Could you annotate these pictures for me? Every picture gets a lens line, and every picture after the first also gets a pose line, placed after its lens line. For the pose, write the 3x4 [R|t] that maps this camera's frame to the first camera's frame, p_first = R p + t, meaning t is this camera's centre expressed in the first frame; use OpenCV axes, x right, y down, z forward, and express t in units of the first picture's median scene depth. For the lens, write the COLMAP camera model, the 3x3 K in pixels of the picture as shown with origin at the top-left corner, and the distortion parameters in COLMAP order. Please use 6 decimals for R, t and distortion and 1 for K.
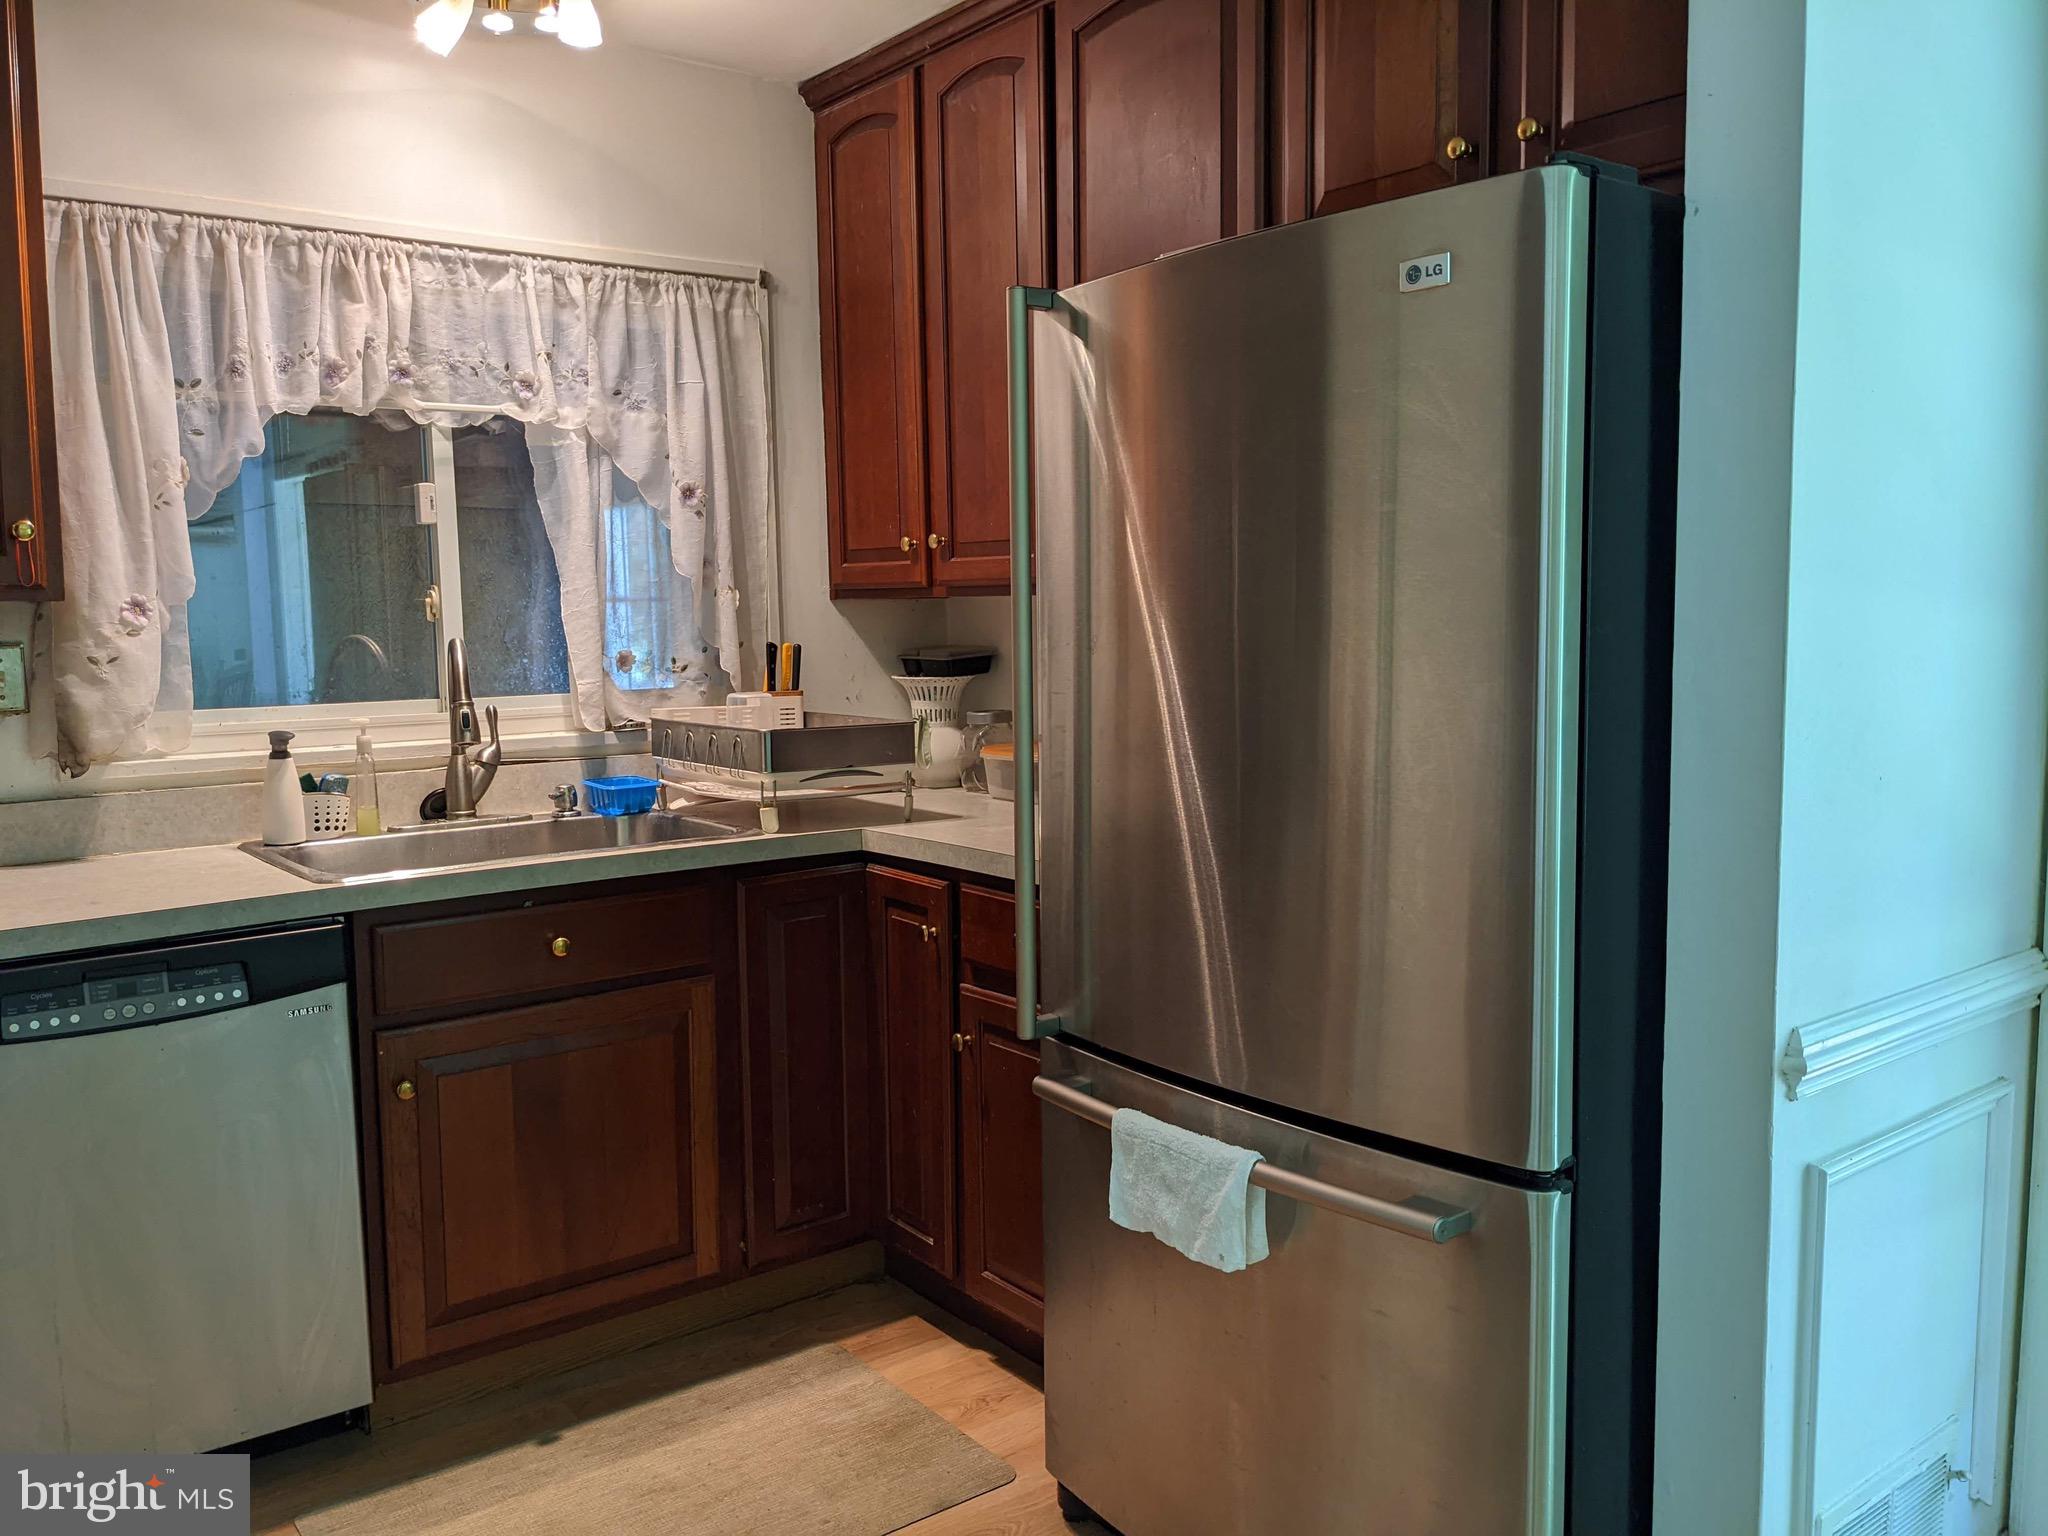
lens RADIAL K [[1617.7, 0, 1045.9], [0, 1617.7, 763.2], [0, 0, 1]] dist [0.039227, -0.068052]
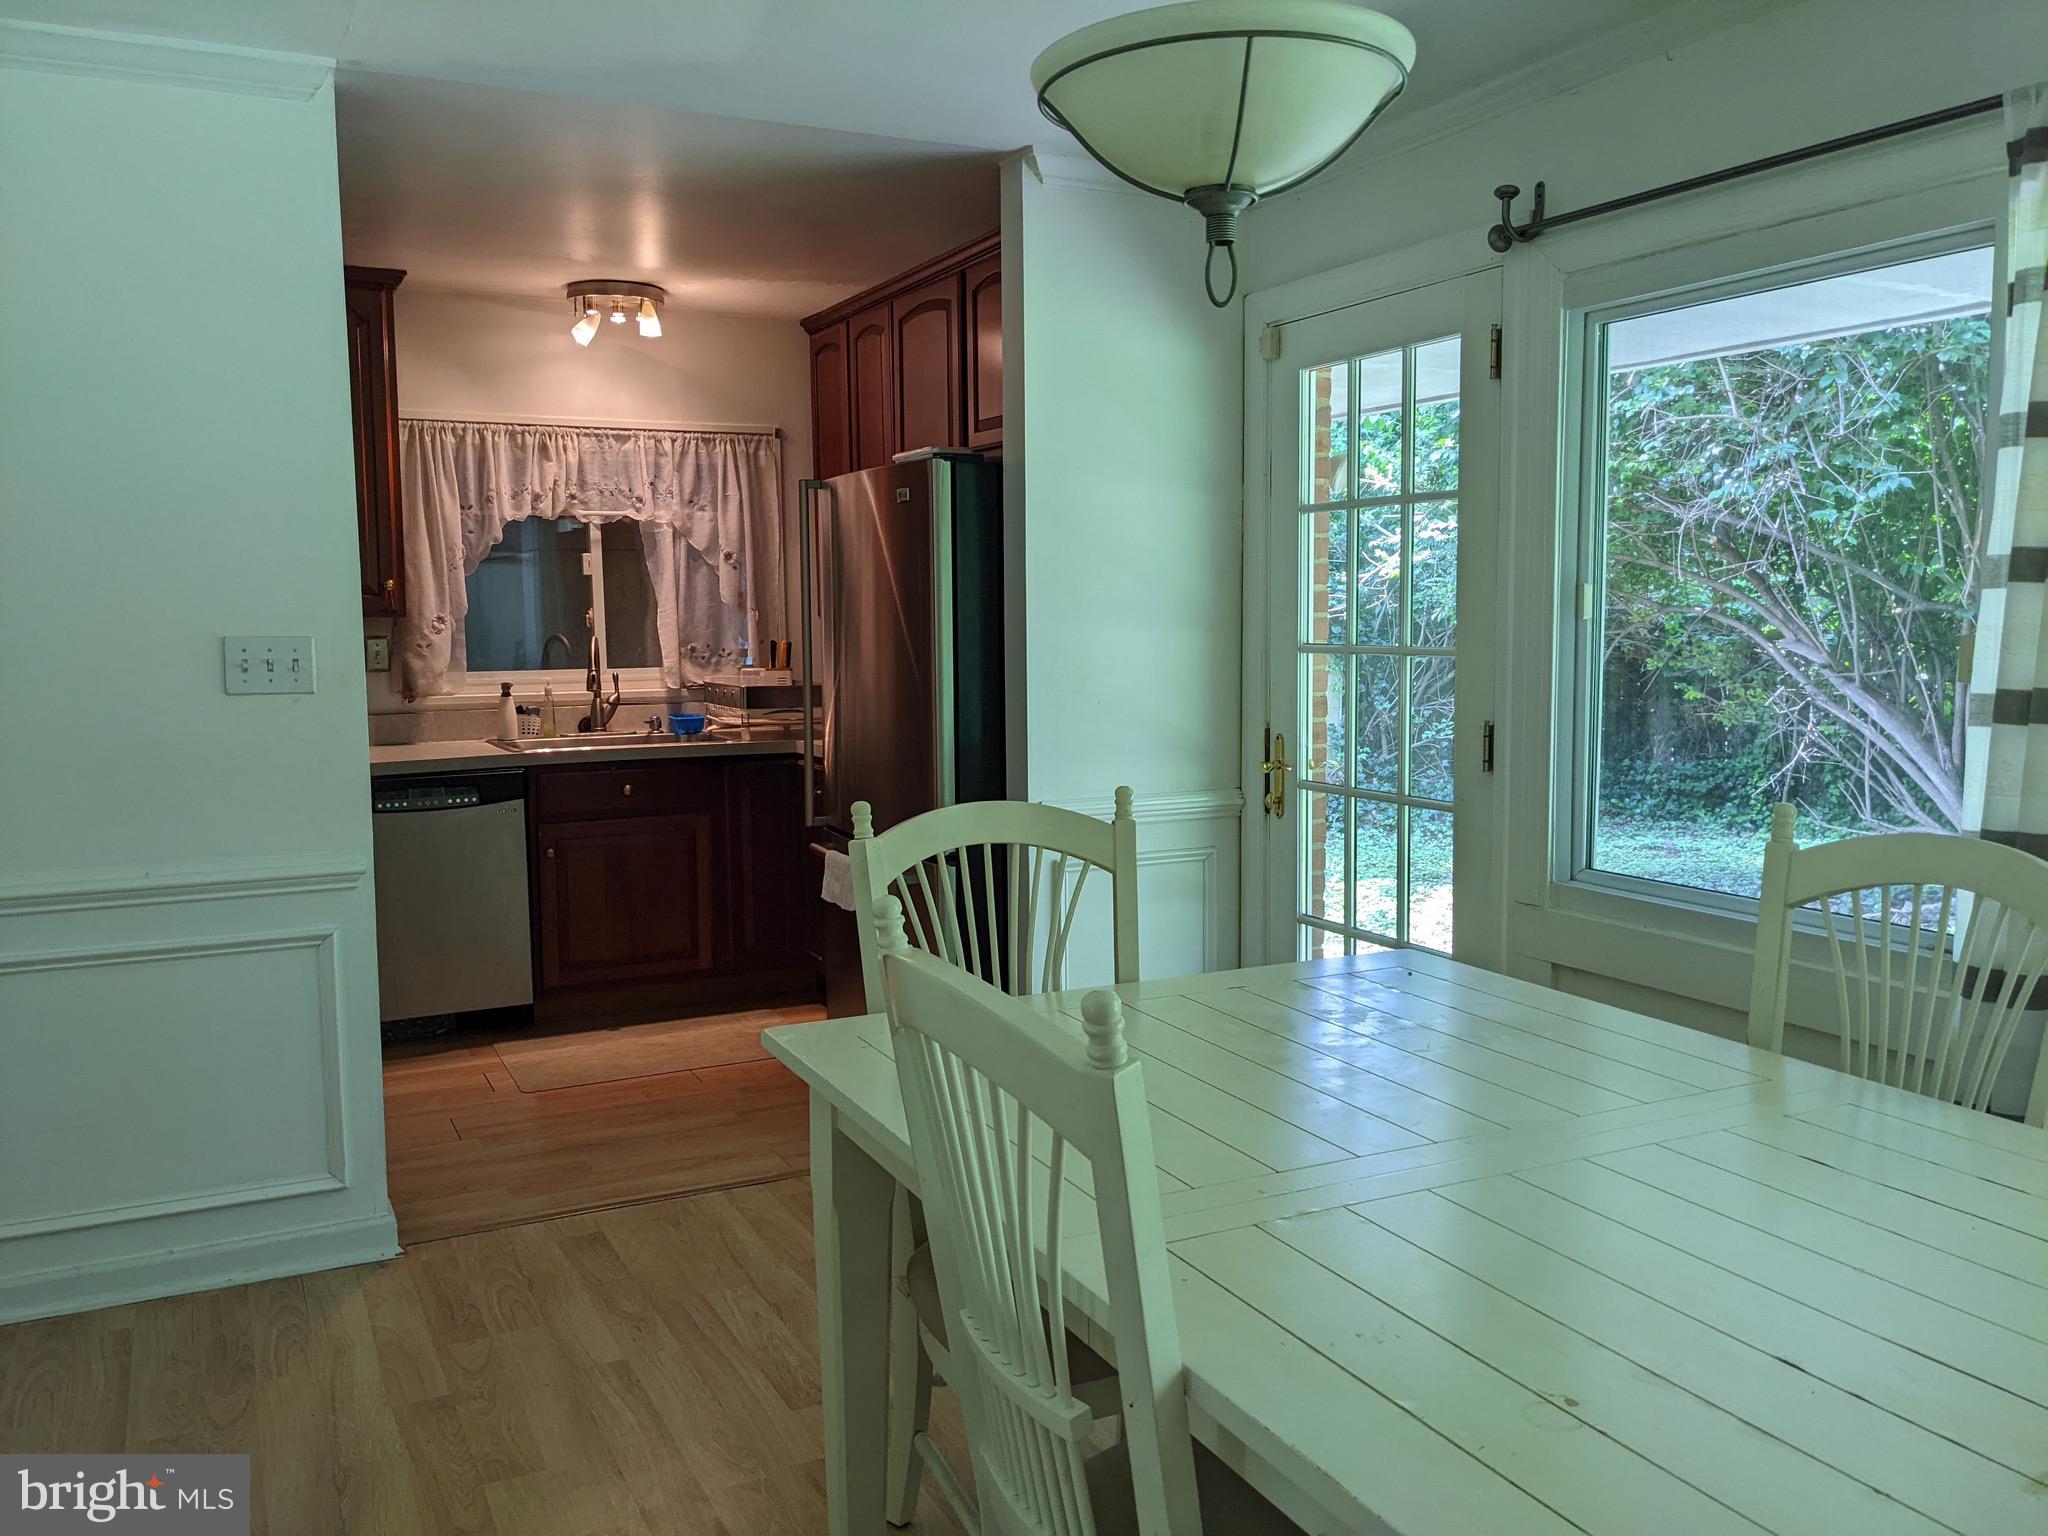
lens RADIAL K [[1617.7, 0, 1029.2], [0, 1617.7, 774.4], [0, 0, 1]] dist [0.039227, -0.068052]
pose [[0.981805, 0.025941, -0.188114, 0.511535], [-0.024387, 0.999647, 0.010569, 0.053648], [0.188322, -0.005789, 0.982090, -0.794900]]
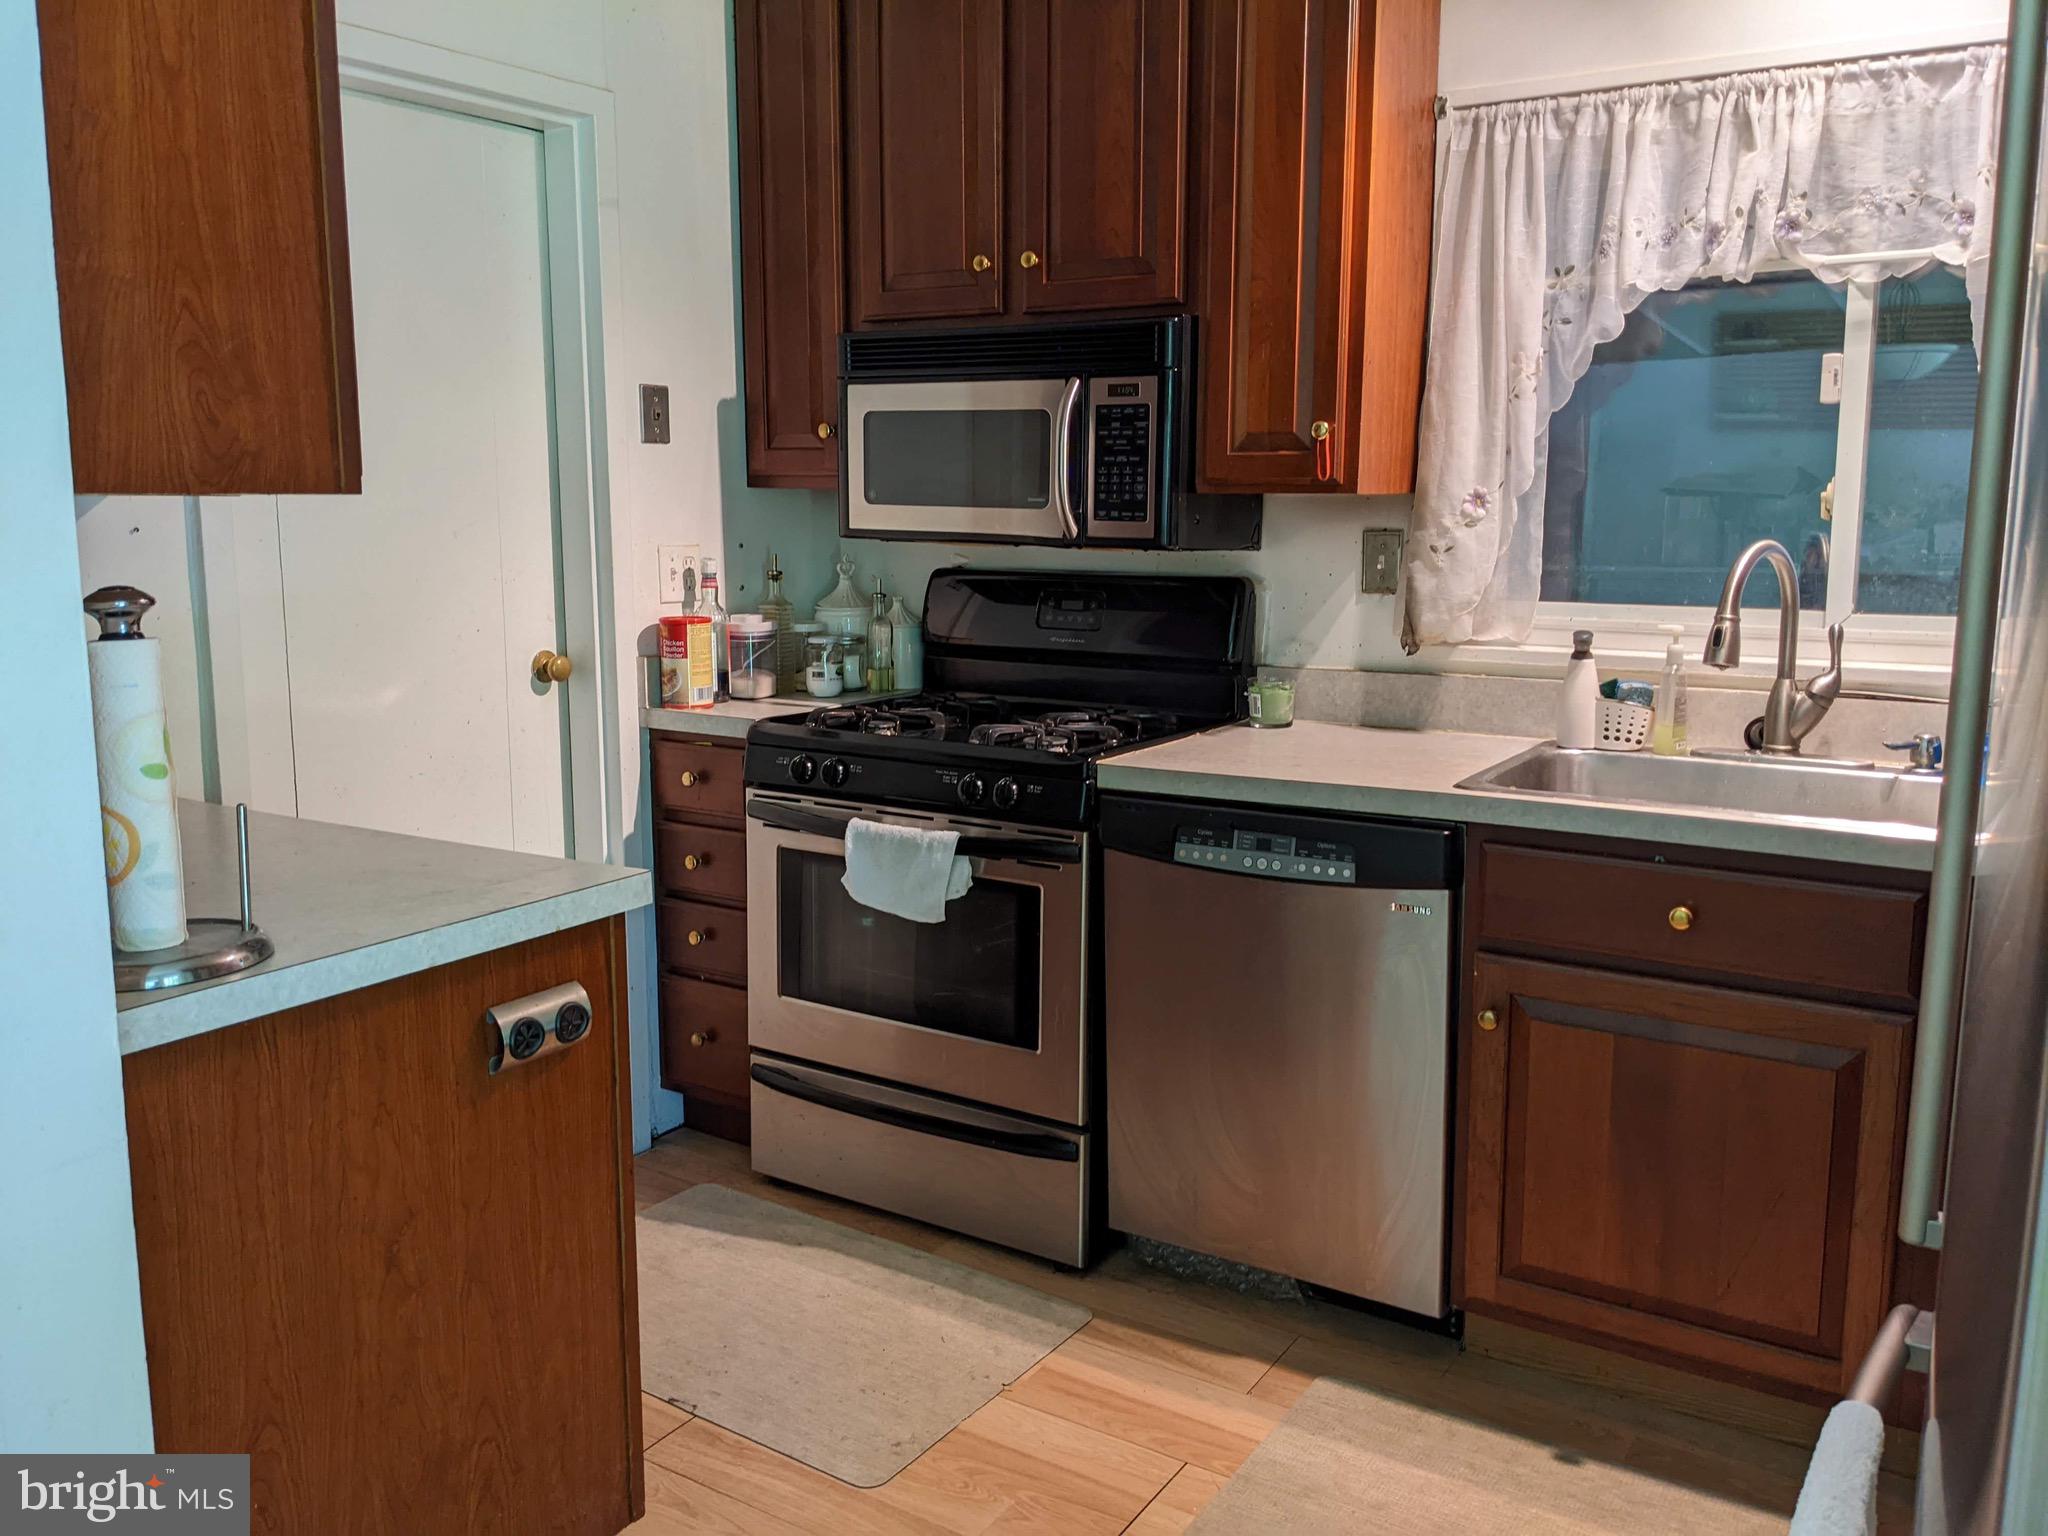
lens RADIAL K [[1617.7, 0, 1015.2], [0, 1617.7, 740.5], [0, 0, 1]] dist [0.039227, -0.068052]
pose [[0.329452, 0.153731, -0.931573, 0.312175], [-0.099552, 0.986812, 0.127640, -0.043509], [0.938909, 0.050689, 0.340412, 0.351629]]
